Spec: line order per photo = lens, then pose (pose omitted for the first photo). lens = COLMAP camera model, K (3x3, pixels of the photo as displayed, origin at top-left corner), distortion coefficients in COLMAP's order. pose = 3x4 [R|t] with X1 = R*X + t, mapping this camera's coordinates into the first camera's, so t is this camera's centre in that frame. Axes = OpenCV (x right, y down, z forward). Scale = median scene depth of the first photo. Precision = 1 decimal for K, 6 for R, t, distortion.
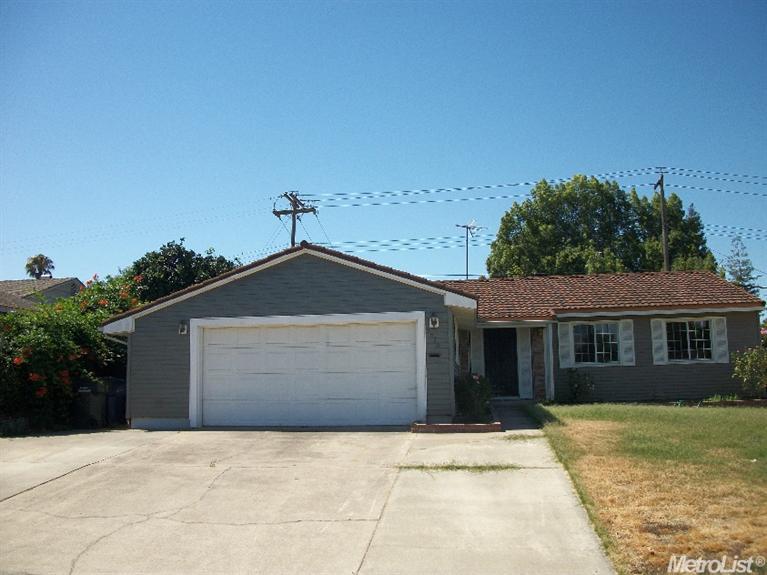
lens RADIAL K [[713.2, 0, 383.5], [0, 713.2, 287.5], [0, 0, 1]] dist [-0.172102, 0.003031]
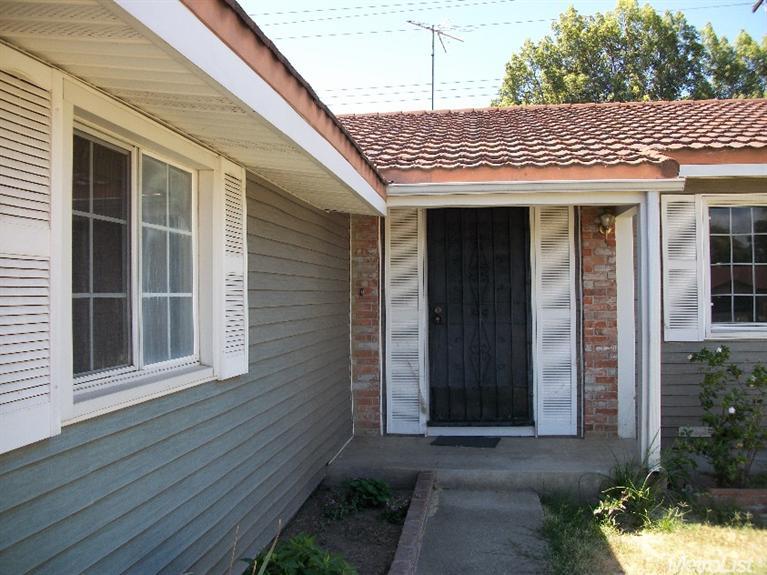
lens RADIAL K [[713.2, 0, 383.5], [0, 713.2, 287.5], [0, 0, 1]] dist [-0.172102, 0.003031]
pose [[0.999907, 0.006570, -0.011951, 0.063723], [-0.005013, 0.992026, 0.125931, 0.025860], [0.012683, -0.125859, 0.991967, 0.343891]]
